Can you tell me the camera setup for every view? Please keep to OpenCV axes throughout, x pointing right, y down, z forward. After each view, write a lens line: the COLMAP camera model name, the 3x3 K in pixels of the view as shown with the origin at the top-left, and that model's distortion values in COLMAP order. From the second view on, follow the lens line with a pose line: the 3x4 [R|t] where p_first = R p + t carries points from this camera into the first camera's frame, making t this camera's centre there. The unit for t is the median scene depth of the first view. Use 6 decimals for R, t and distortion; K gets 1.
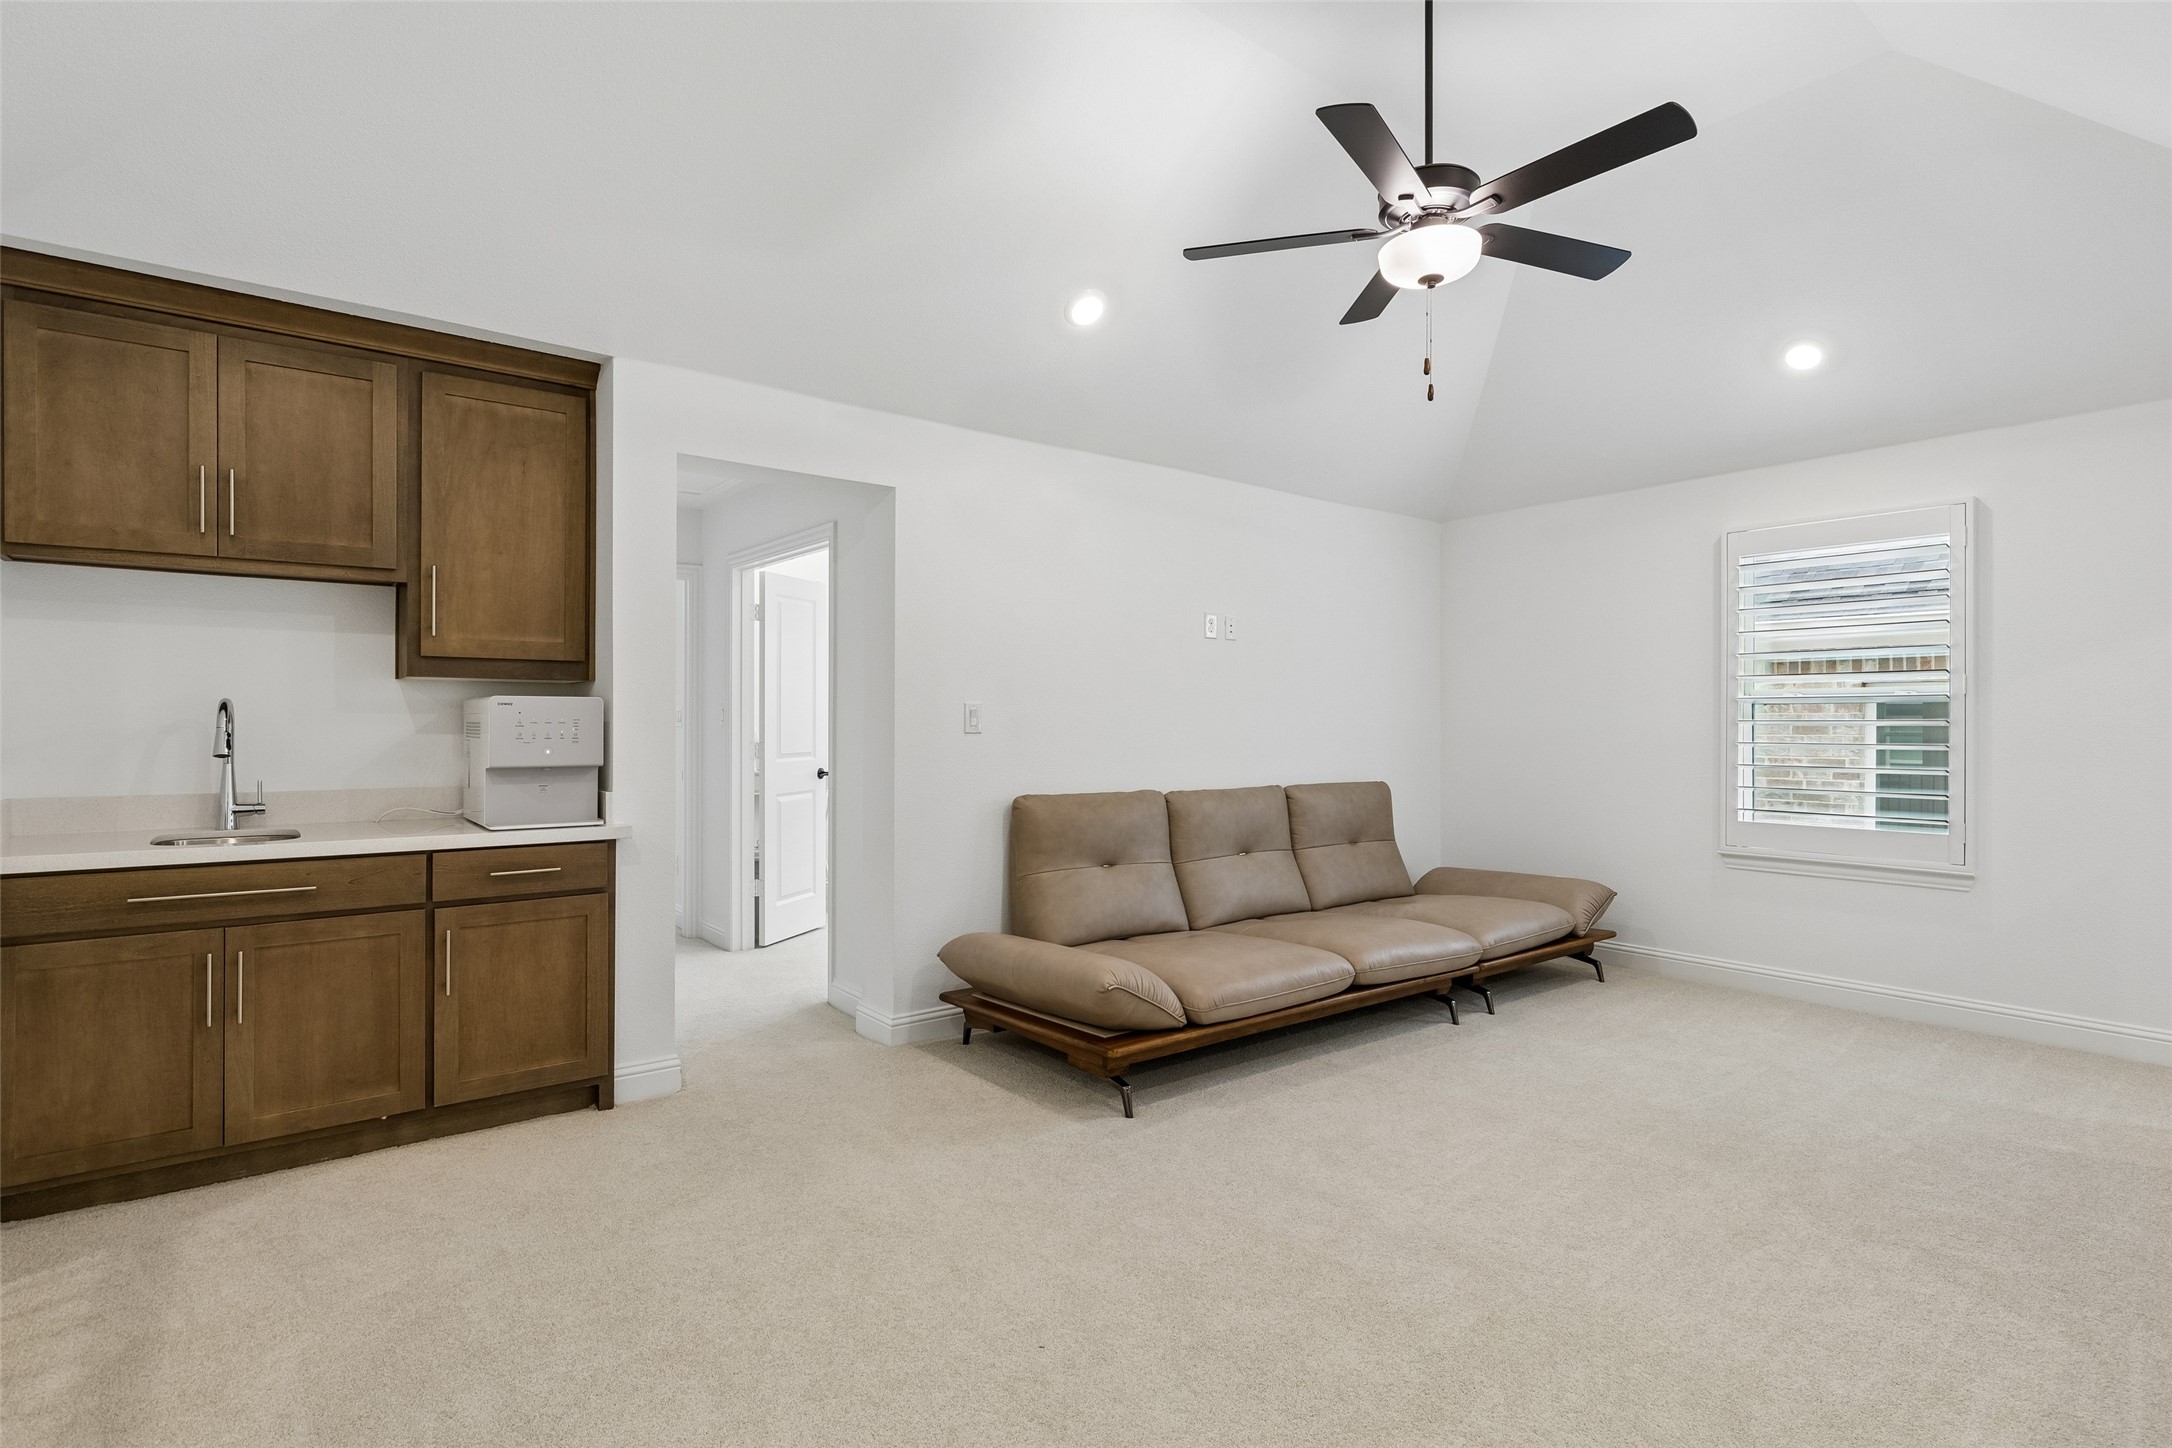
lens RADIAL K [[1081.1, 0, 1109.0], [0, 1081.1, 716.1], [0, 0, 1]] dist [0.001287, -0.000361]
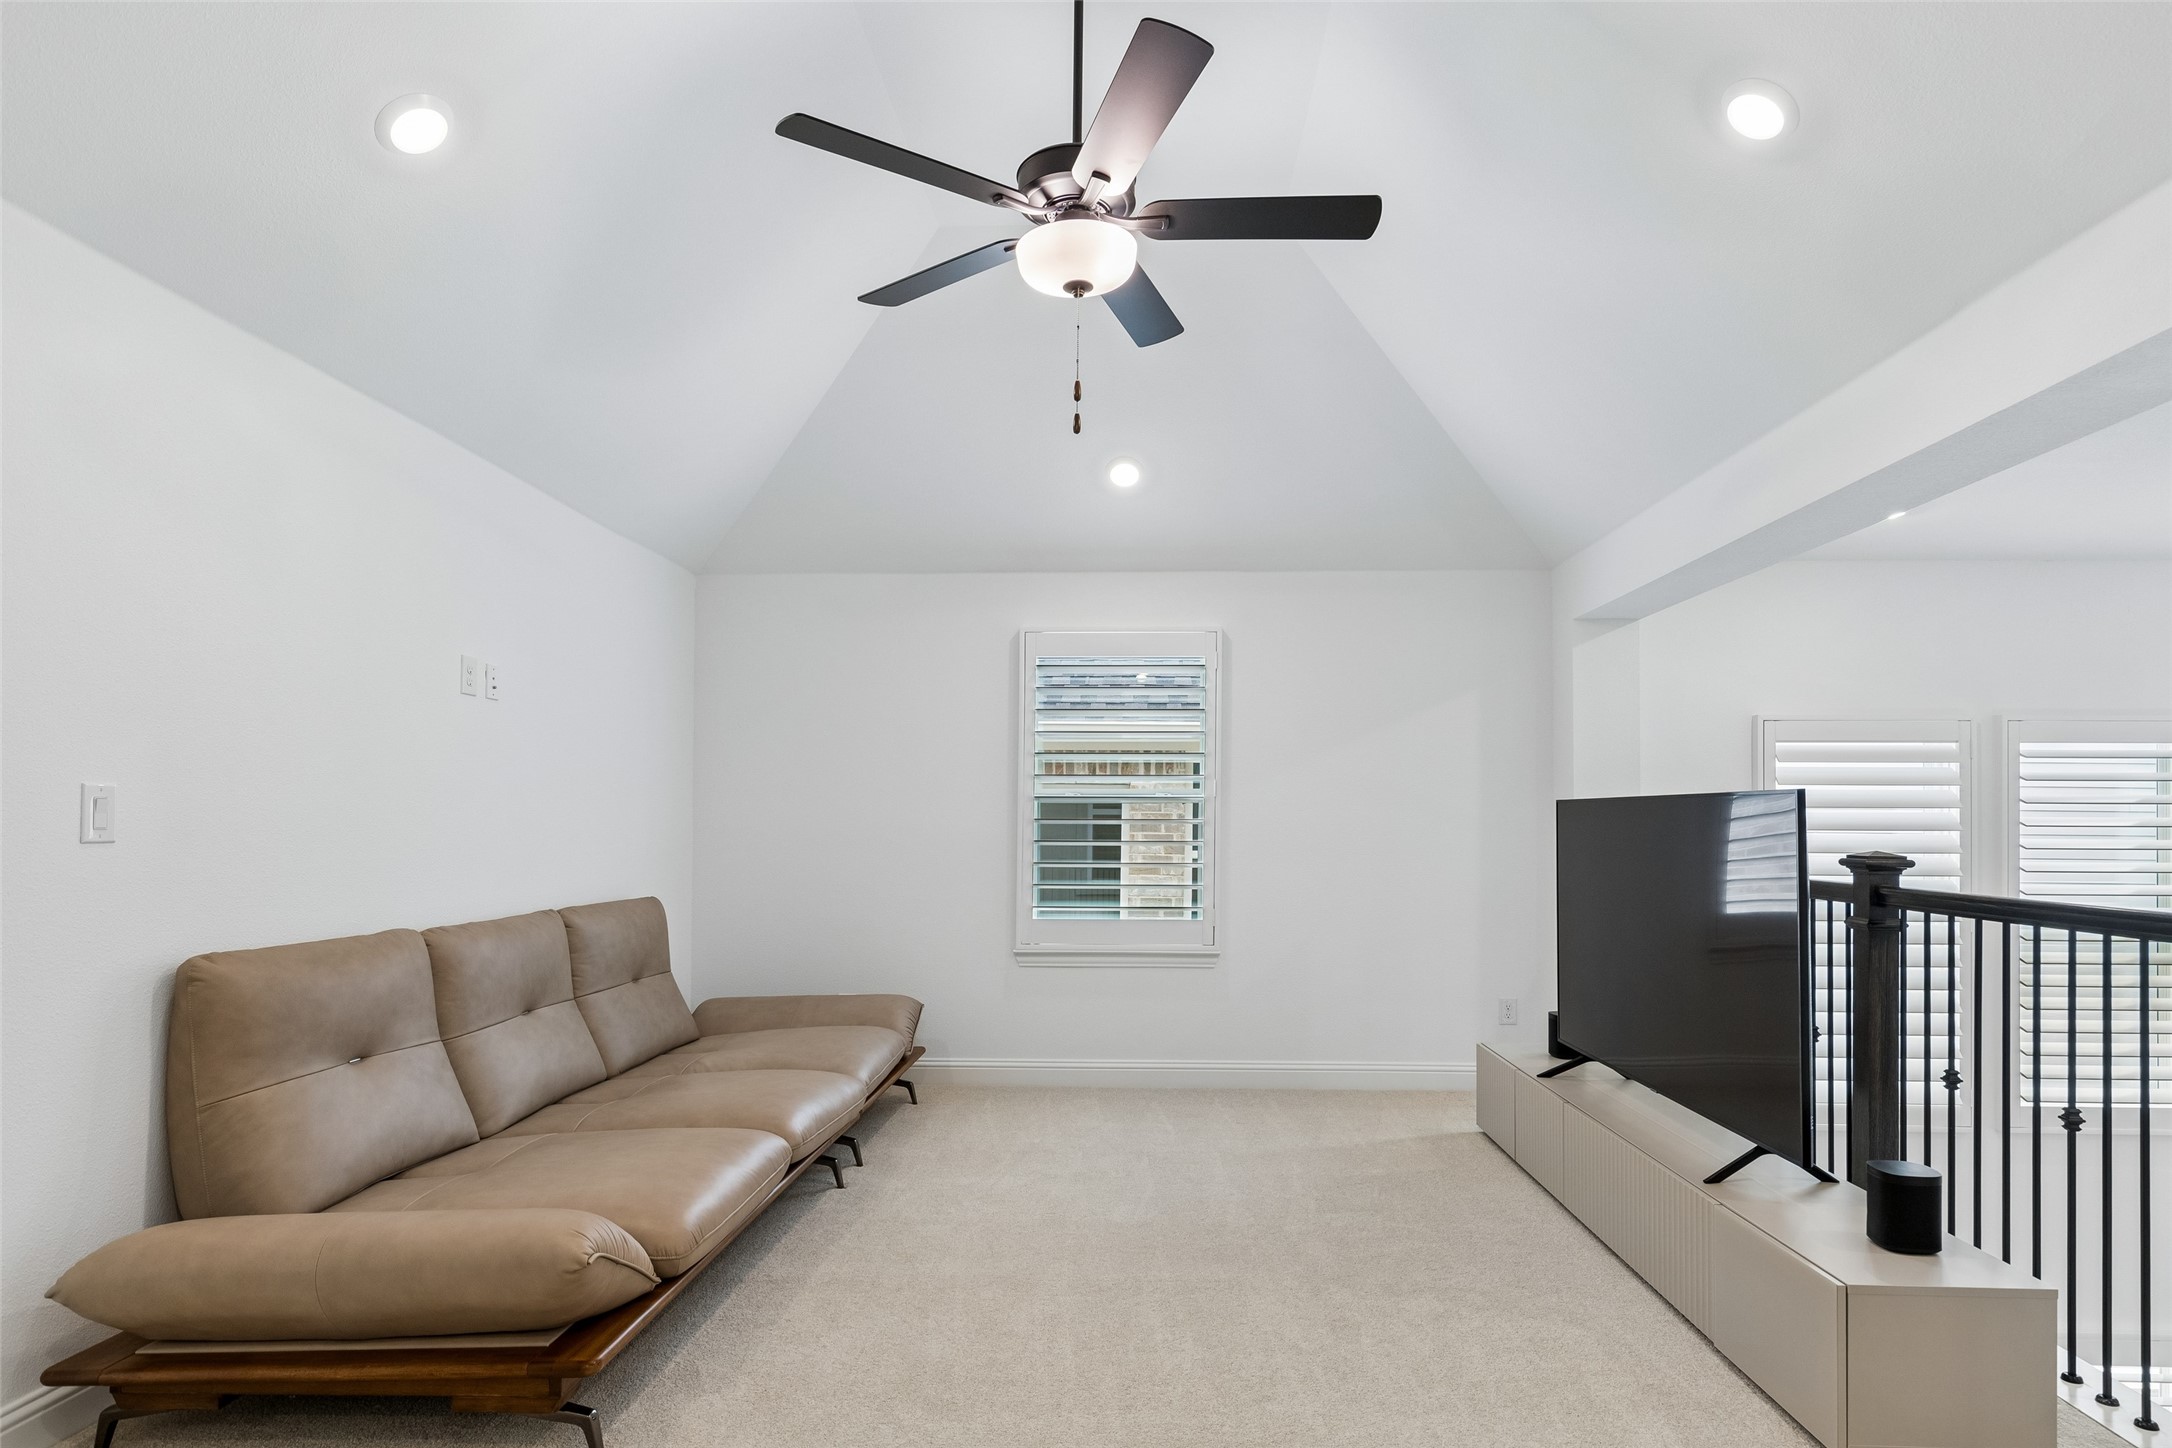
lens RADIAL K [[1185.0, 0, 1118.0], [0, 1185.0, 806.6], [0, 0, 1]] dist [0.006917, 0.001209]
pose [[0.647906, 0.010015, 0.761654, -0.235914], [-0.006467, 0.999950, -0.007647, 0.000052], [-0.761693, 0.000029, 0.647938, 0.254061]]
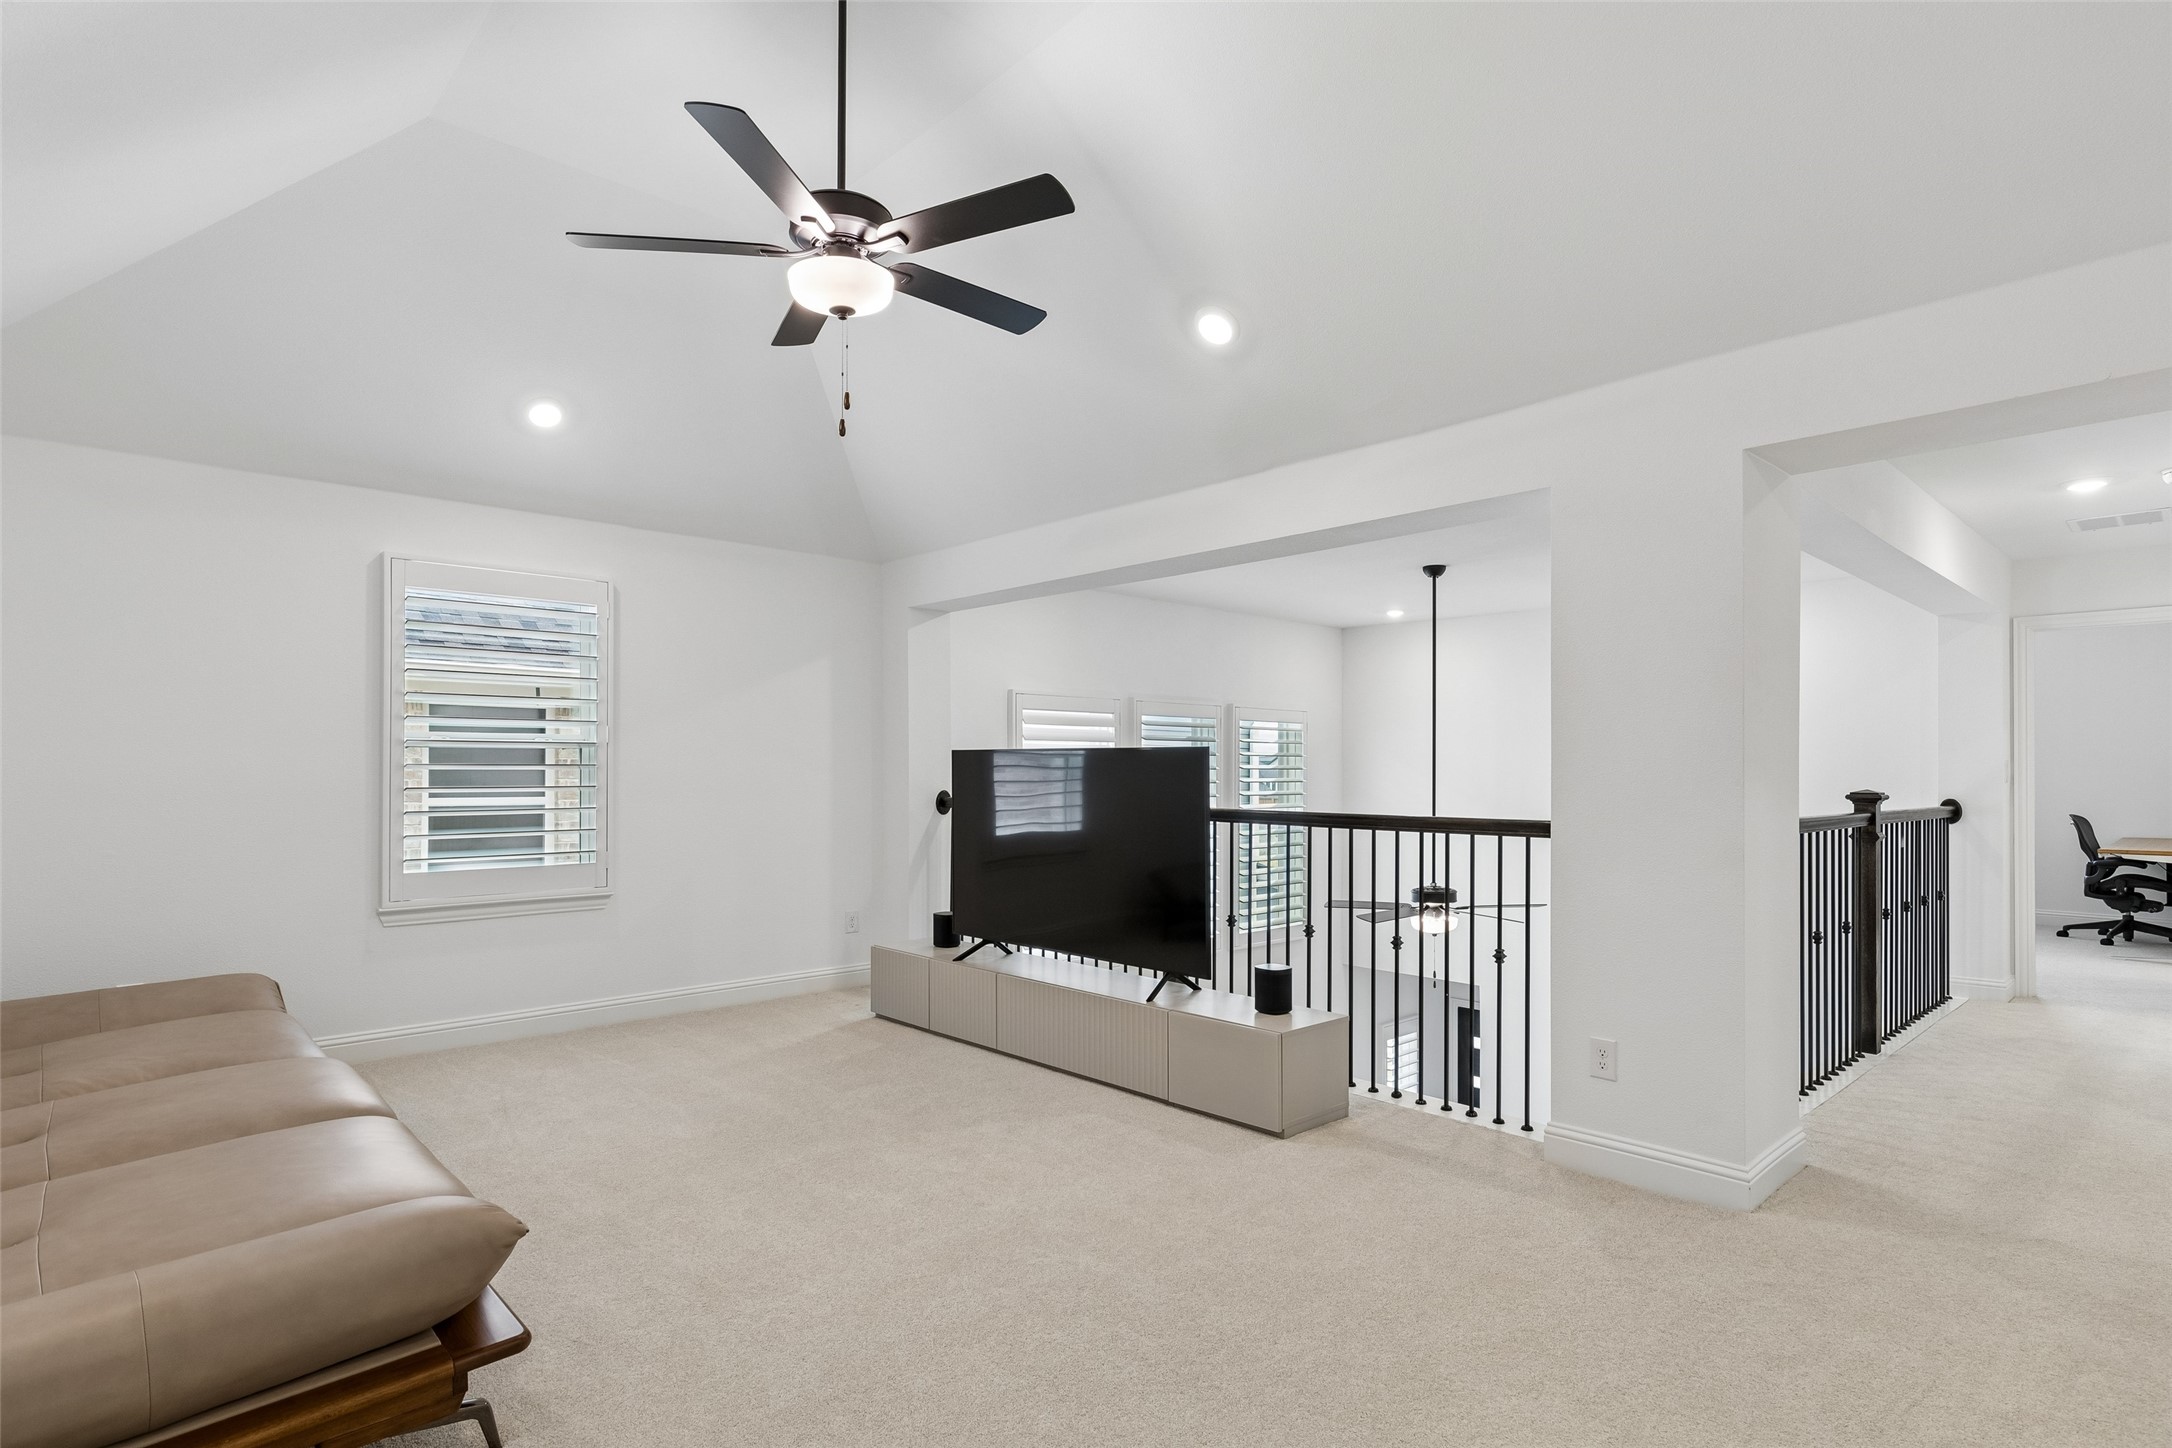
lens RADIAL K [[1101.6, 0, 1092.1], [0, 1101.6, 764.4], [0, 0, 1]] dist [0.001046, -0.000087]
pose [[-0.077783, 0.001658, 0.996969, -0.452690], [-0.007532, 0.999969, -0.002250, 0.001857], [-0.996942, -0.007685, -0.077768, 0.553608]]
